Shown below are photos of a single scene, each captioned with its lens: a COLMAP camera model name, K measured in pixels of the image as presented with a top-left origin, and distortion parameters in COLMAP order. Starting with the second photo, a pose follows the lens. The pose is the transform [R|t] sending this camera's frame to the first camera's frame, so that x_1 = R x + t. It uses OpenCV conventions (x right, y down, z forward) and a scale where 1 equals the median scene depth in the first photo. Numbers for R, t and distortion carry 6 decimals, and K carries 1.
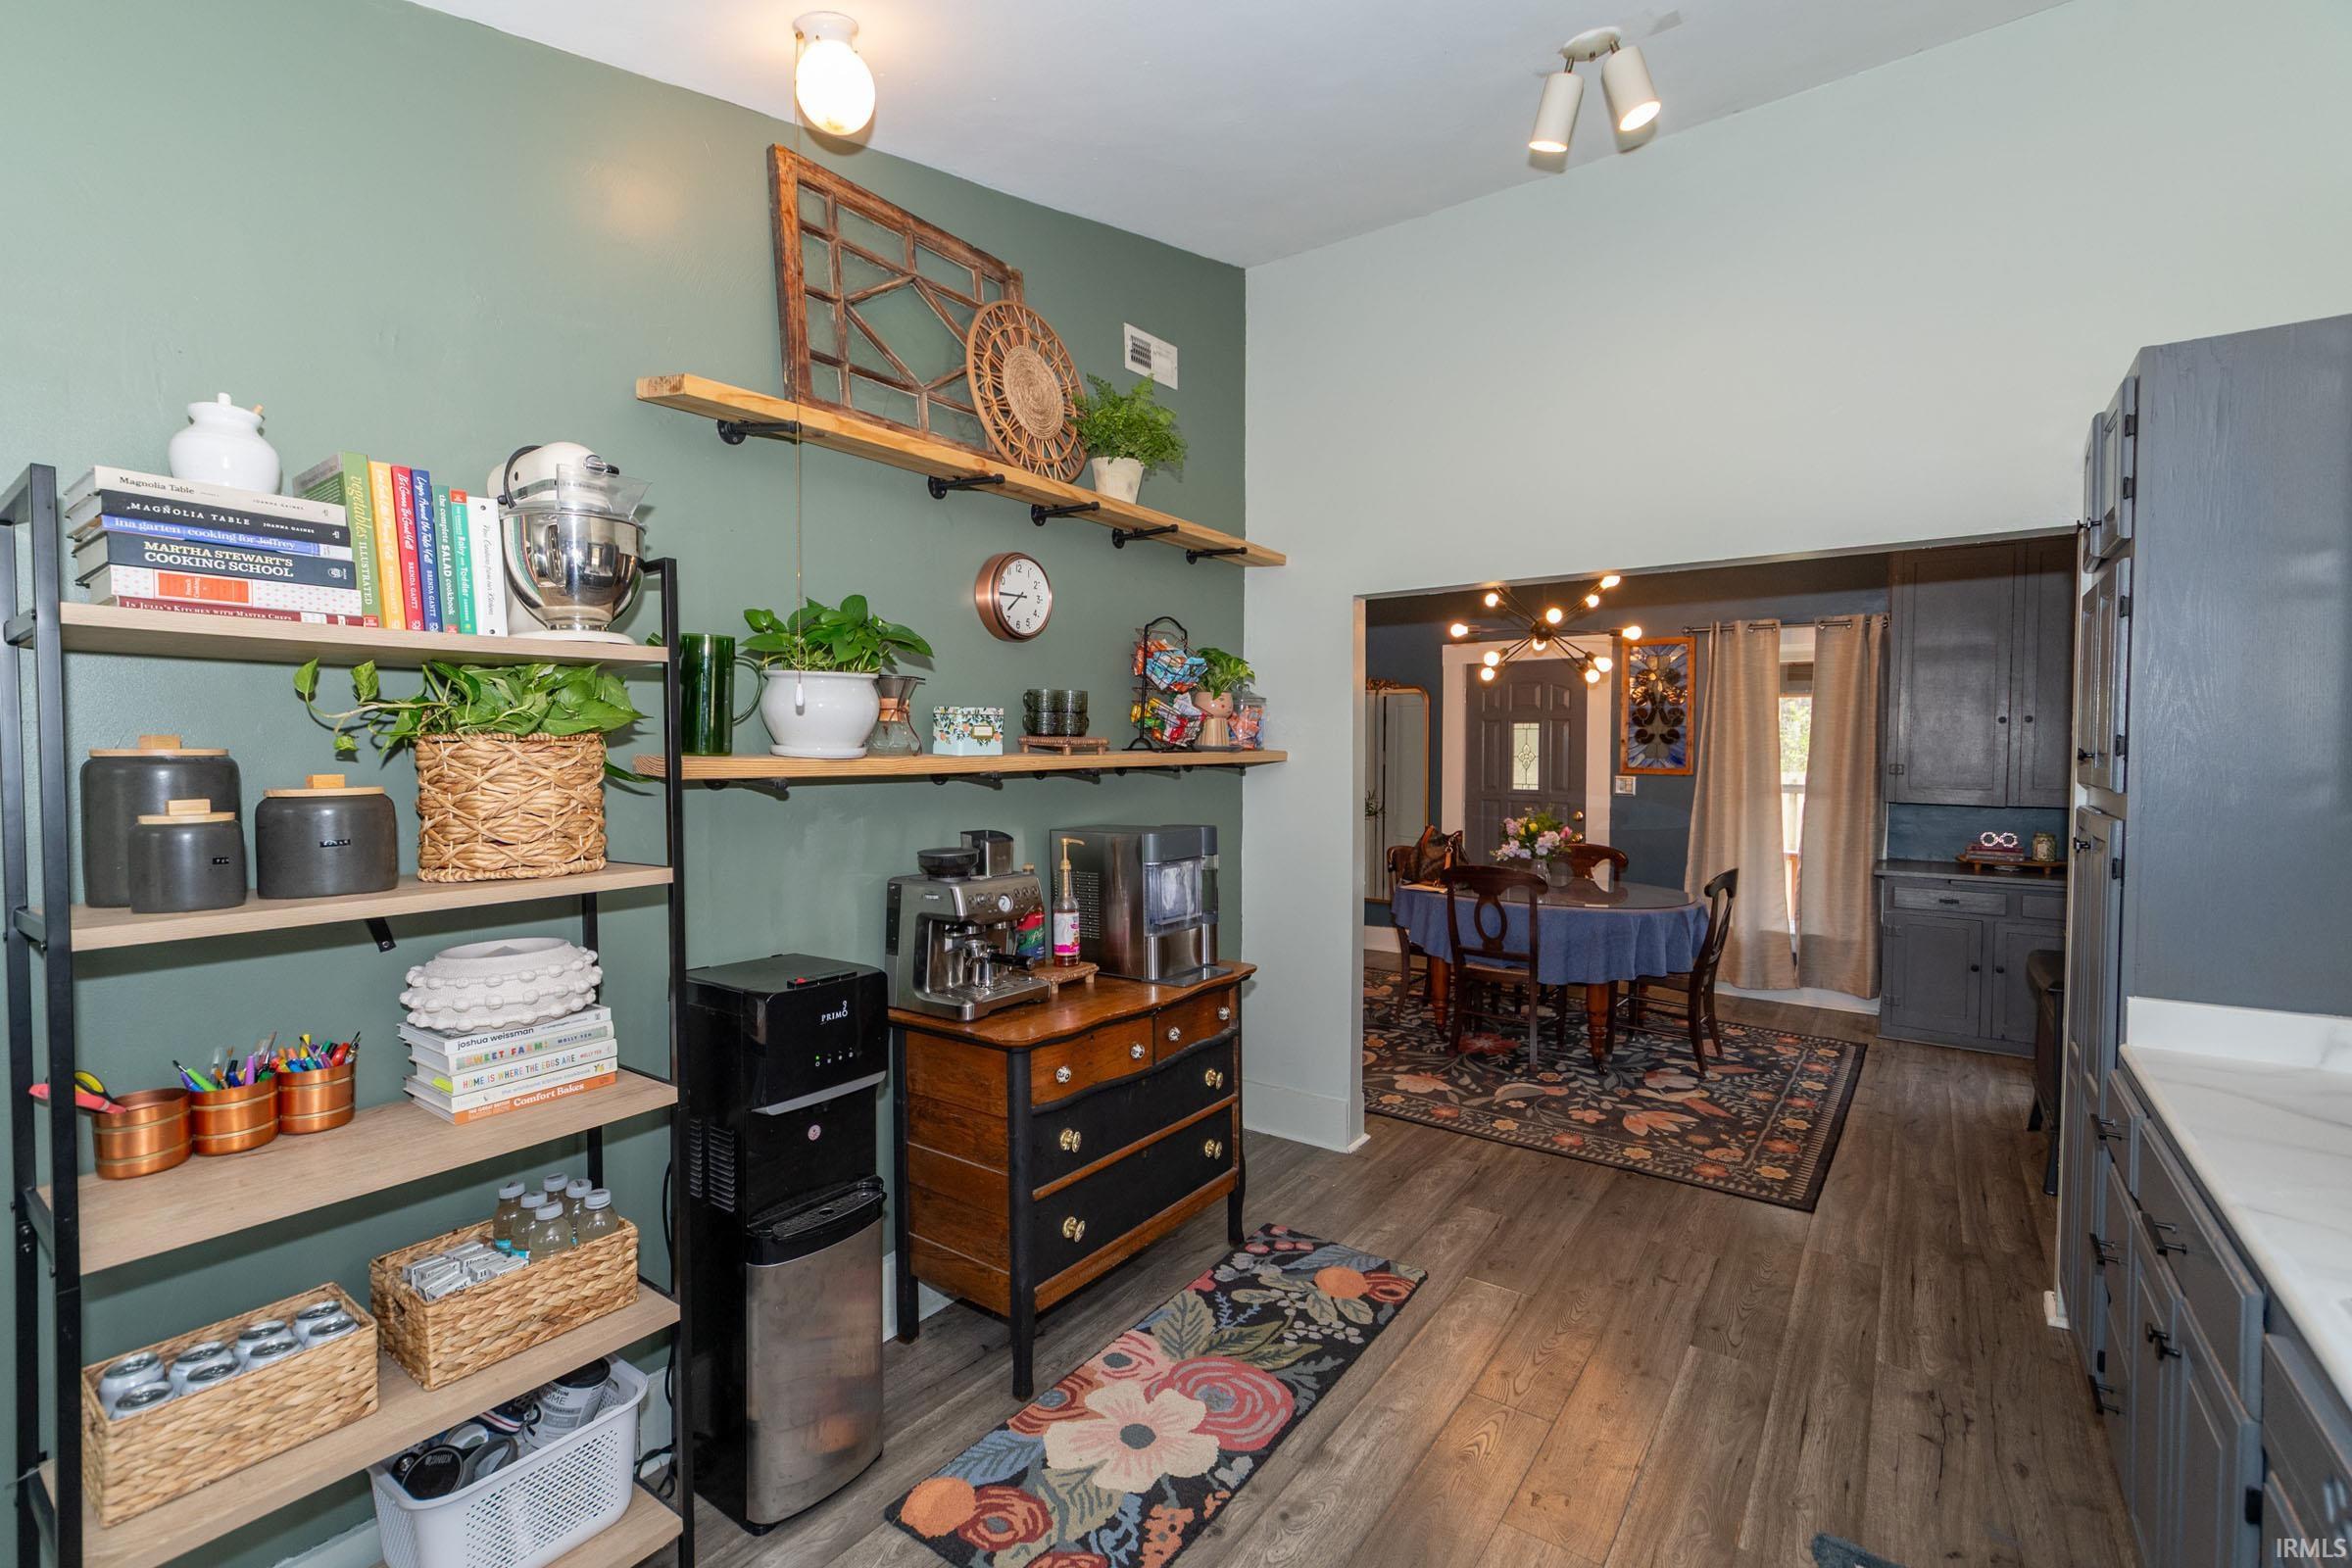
lens RADIAL K [[1042.1, 0, 1151.7], [0, 1042.1, 774.5], [0, 0, 1]] dist [-0.004896, 0.002118]
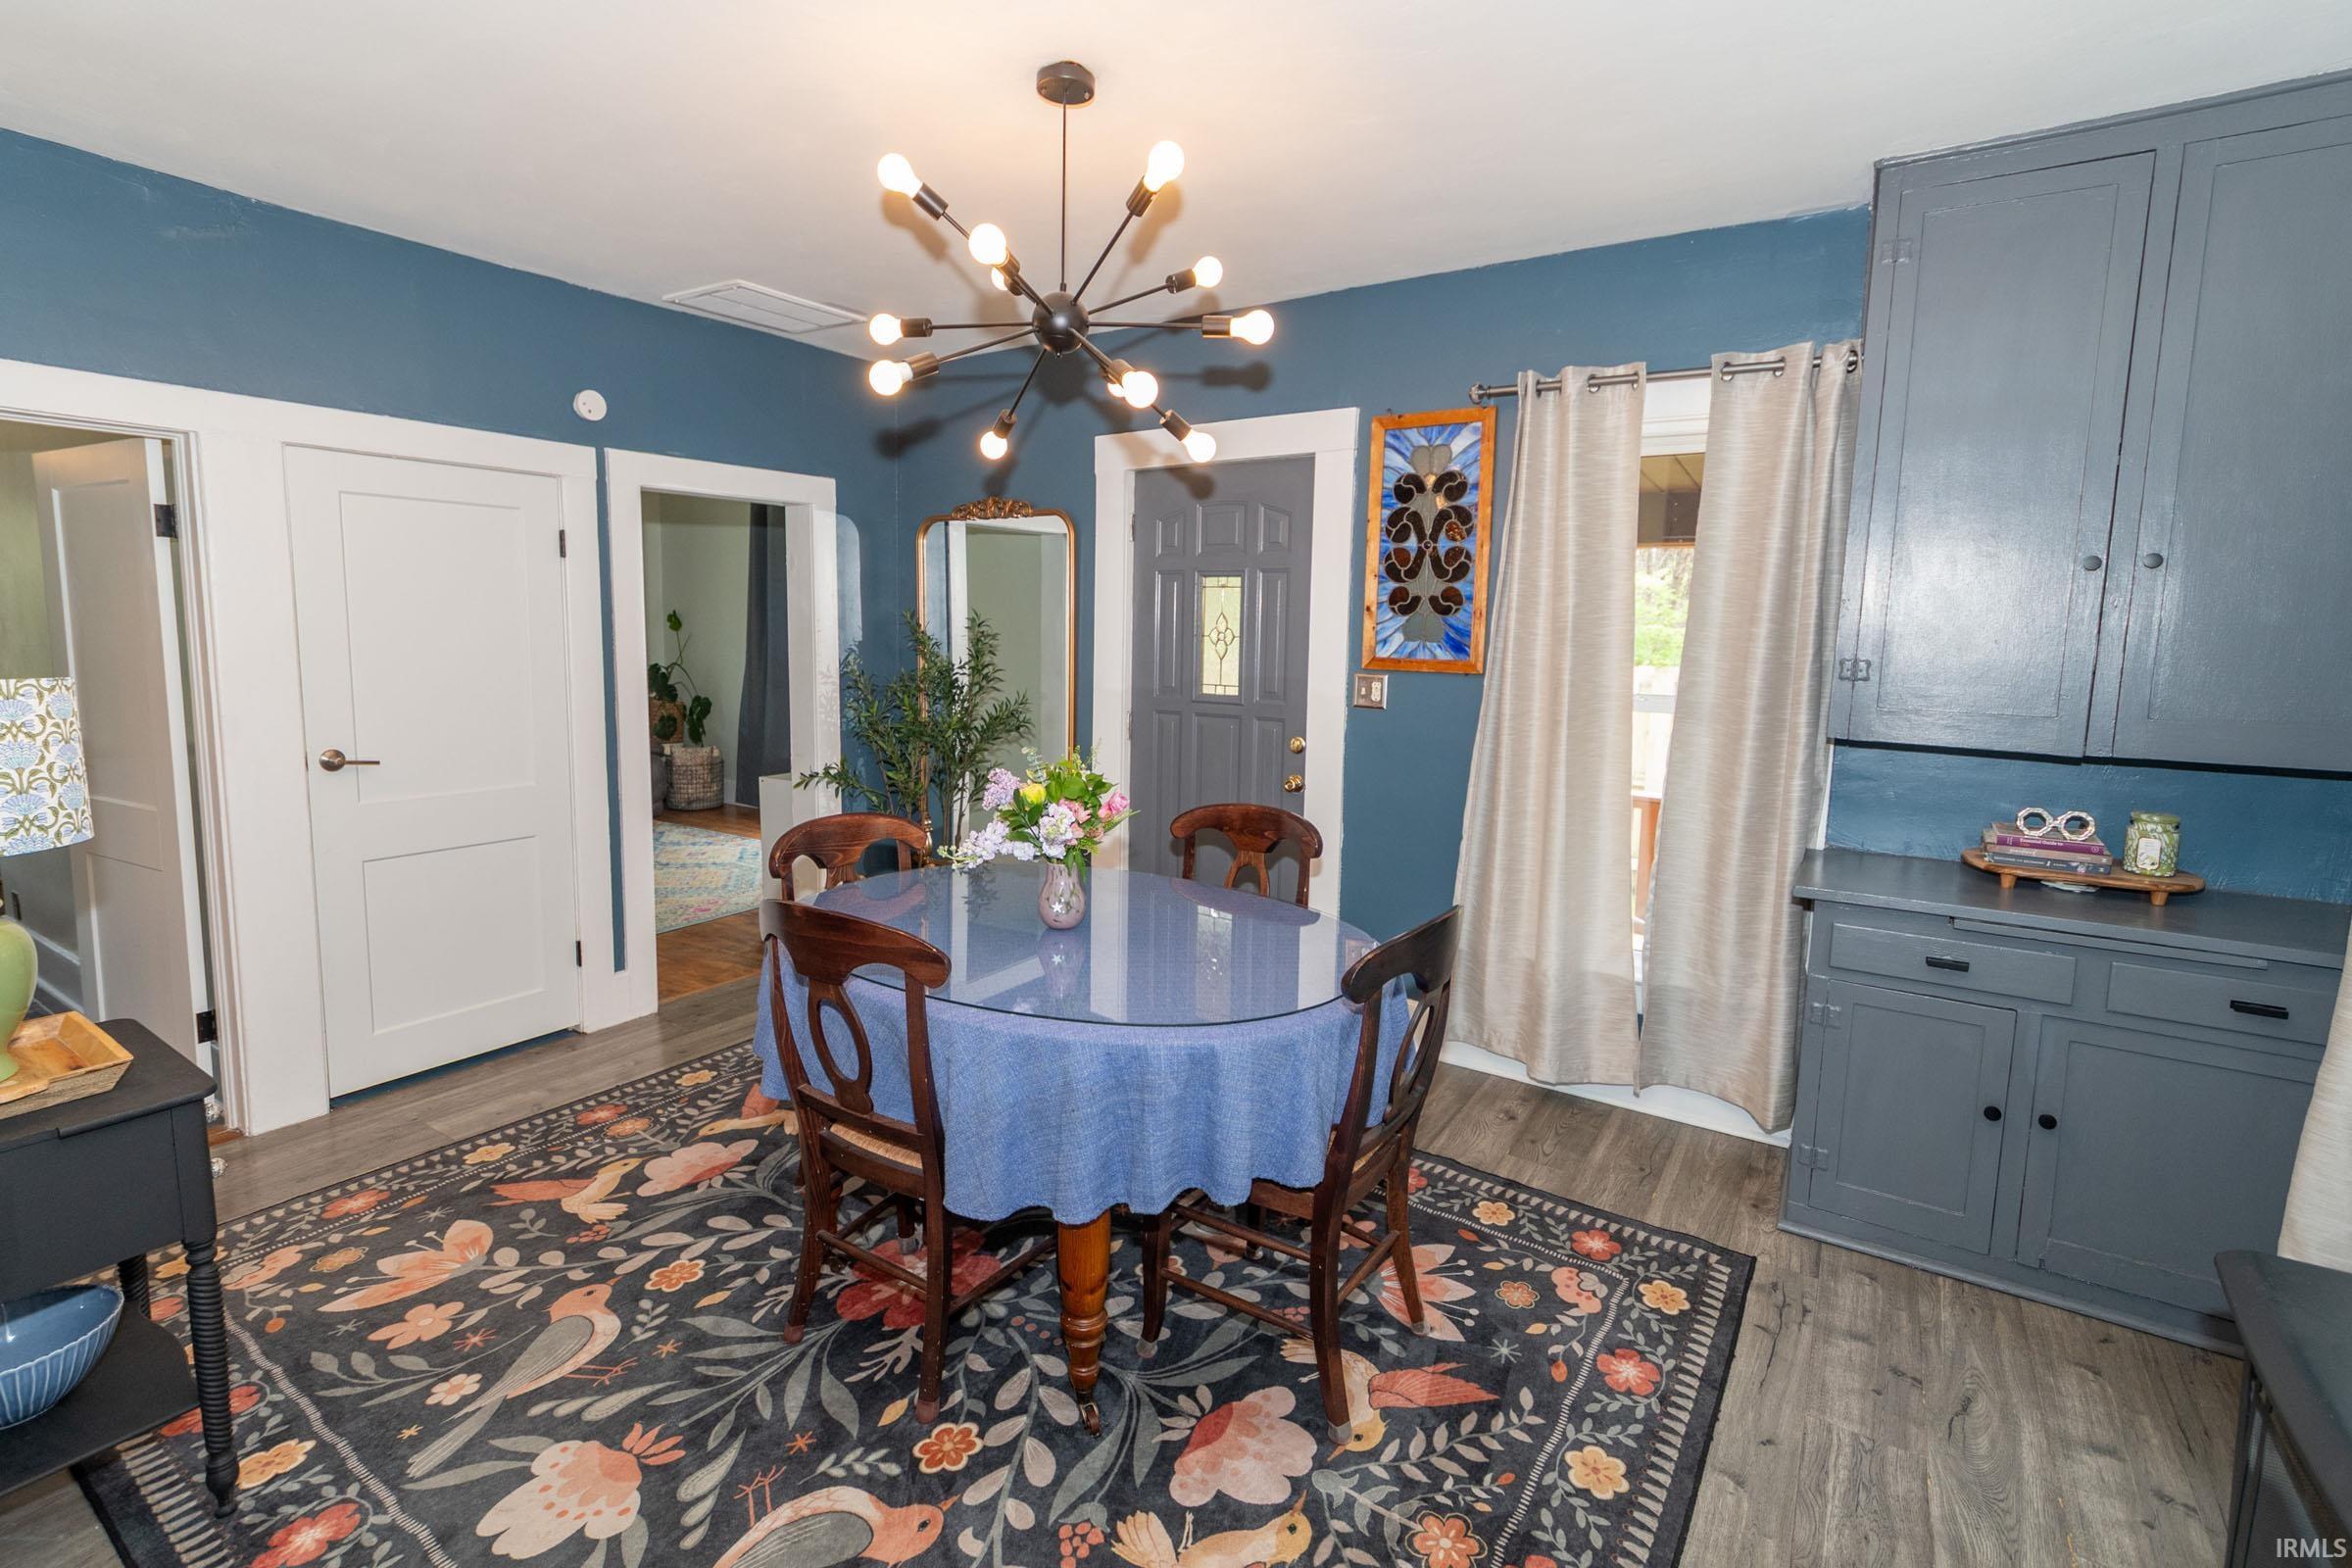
lens RADIAL K [[1081.6, 0, 1159.2], [0, 1081.6, 752.2], [0, 0, 1]] dist [0.004017, -0.003276]
pose [[0.998518, 0.008973, 0.053675, 0.465699], [-0.013579, 0.996196, 0.086077, -0.007007], [-0.052698, -0.086678, 0.994842, 0.651395]]
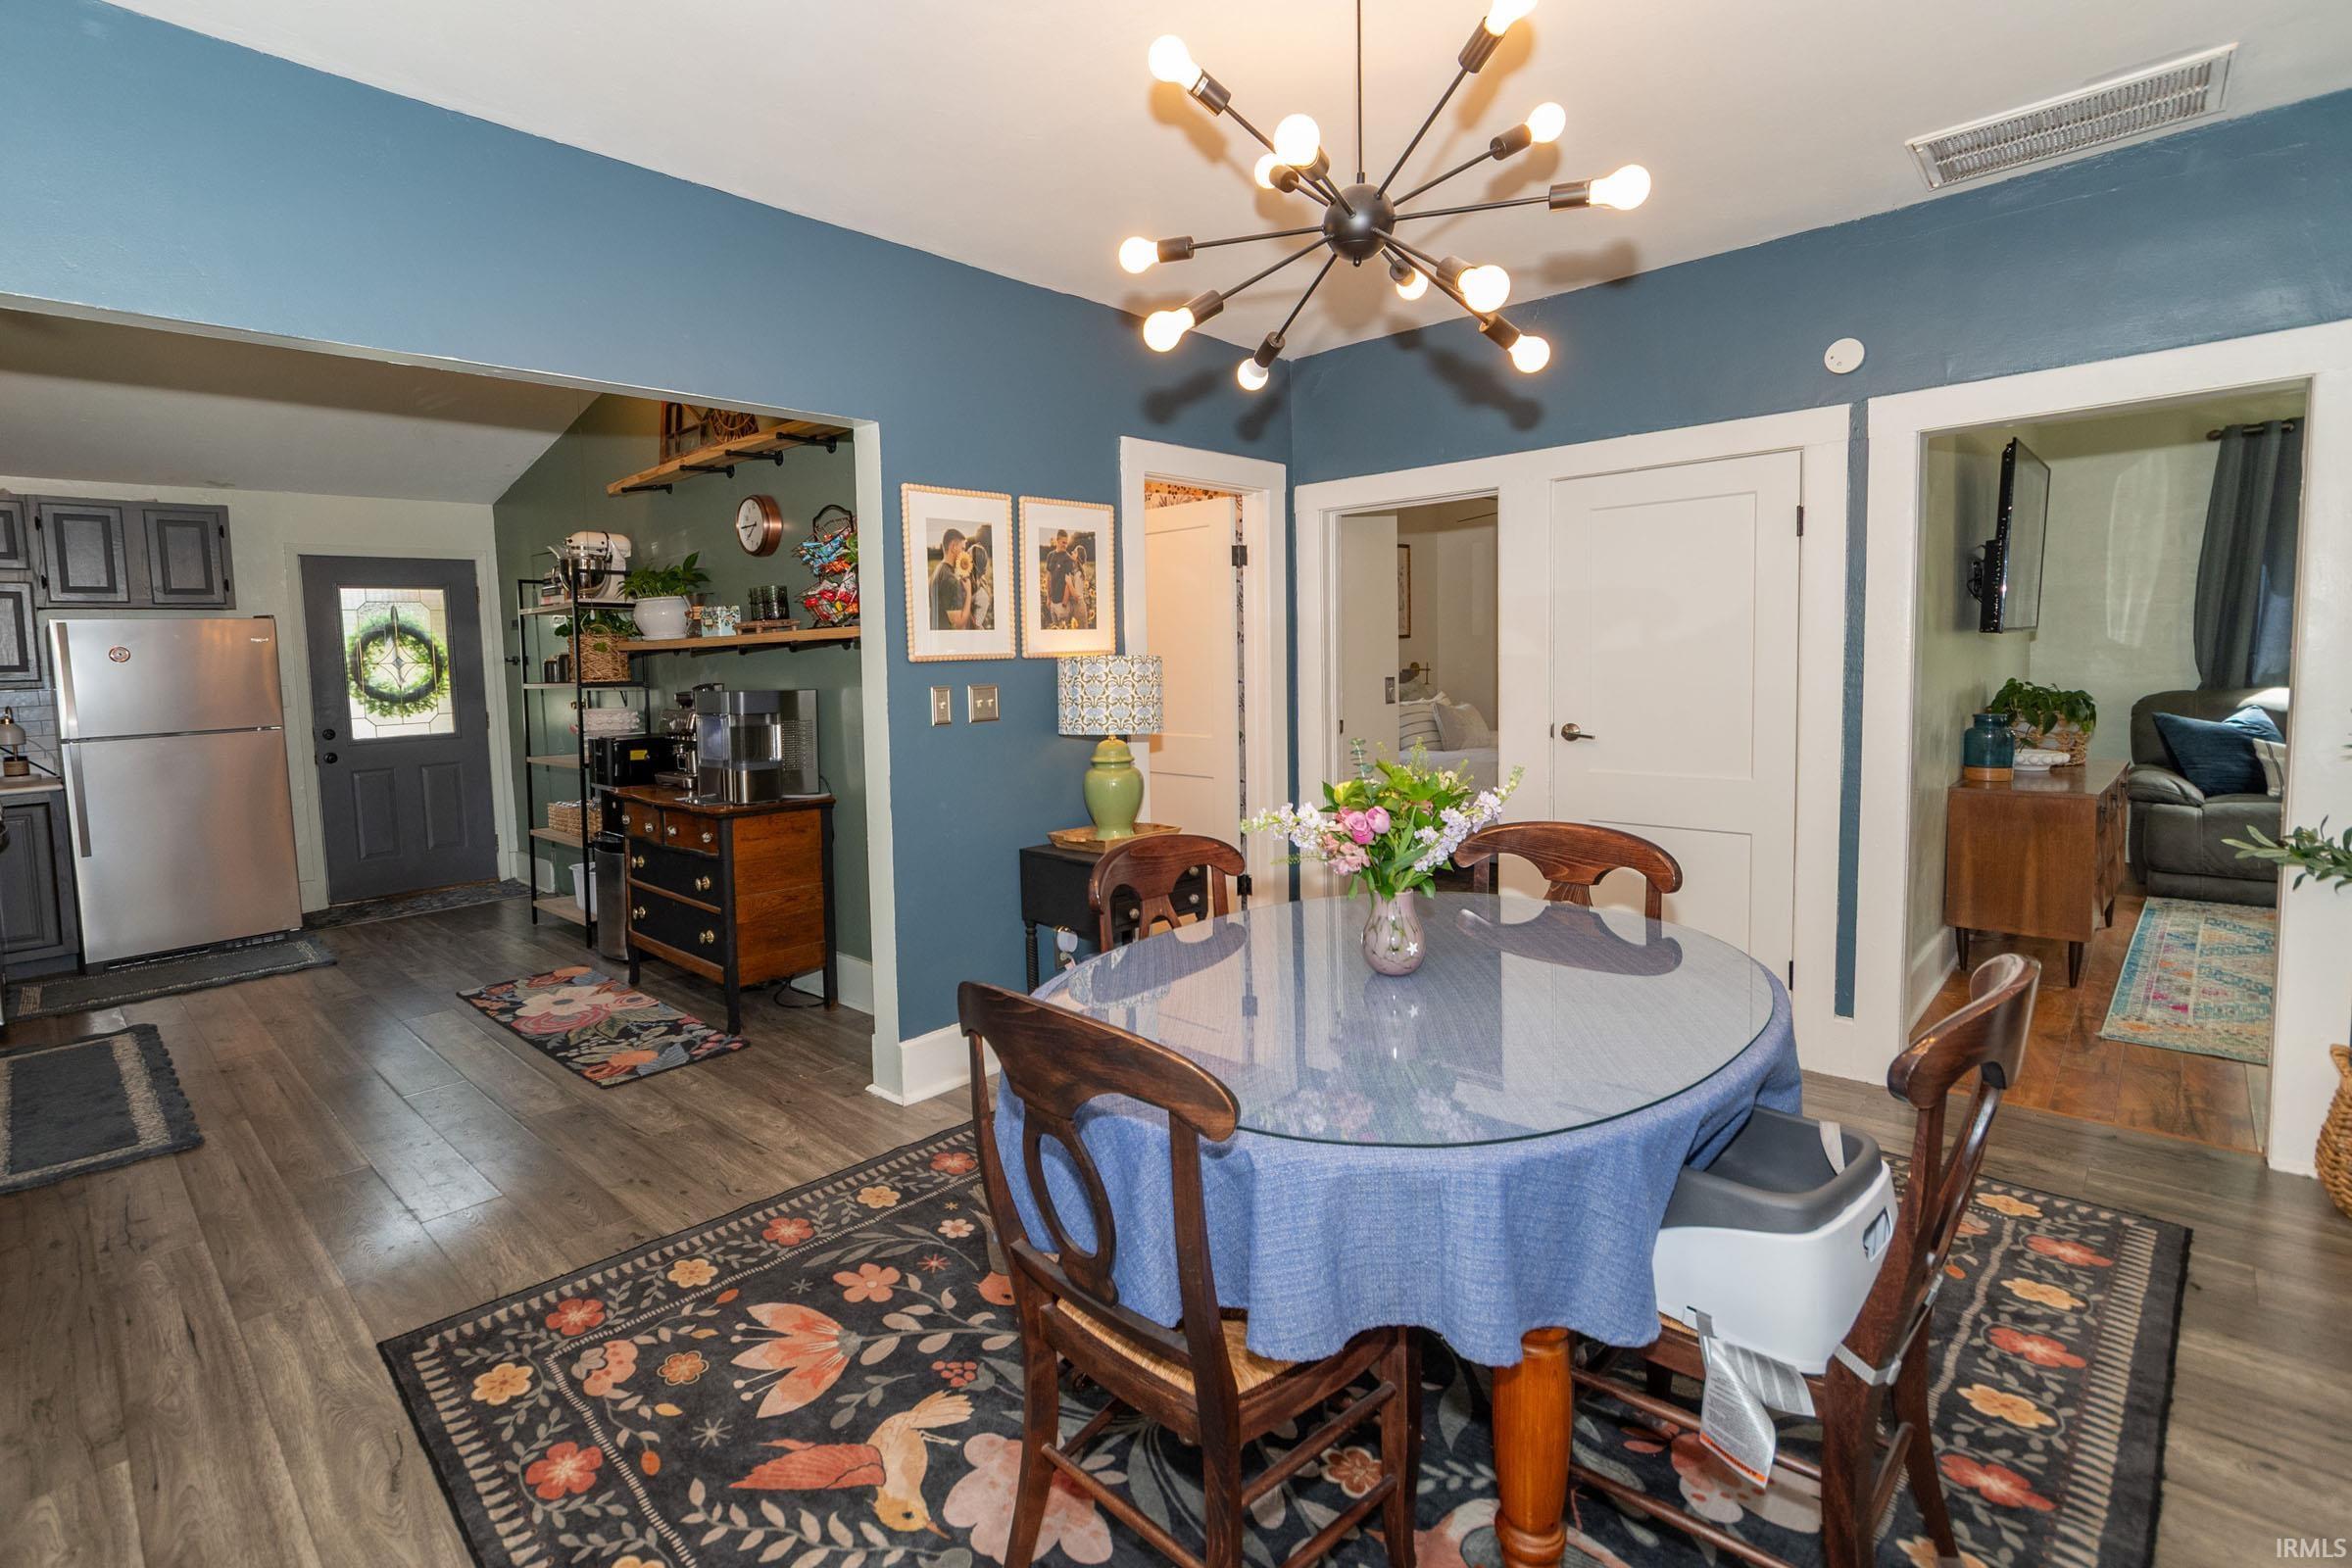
lens RADIAL K [[1081.6, 0, 1066.1], [0, 1081.6, 729.6], [0, 0, 1]] dist [0.004017, -0.003276]
pose [[-0.159001, 0.072206, -0.984634, 0.891323], [-0.000211, 0.997319, 0.073170, 0.001382], [0.987278, 0.011842, -0.158560, 1.133643]]
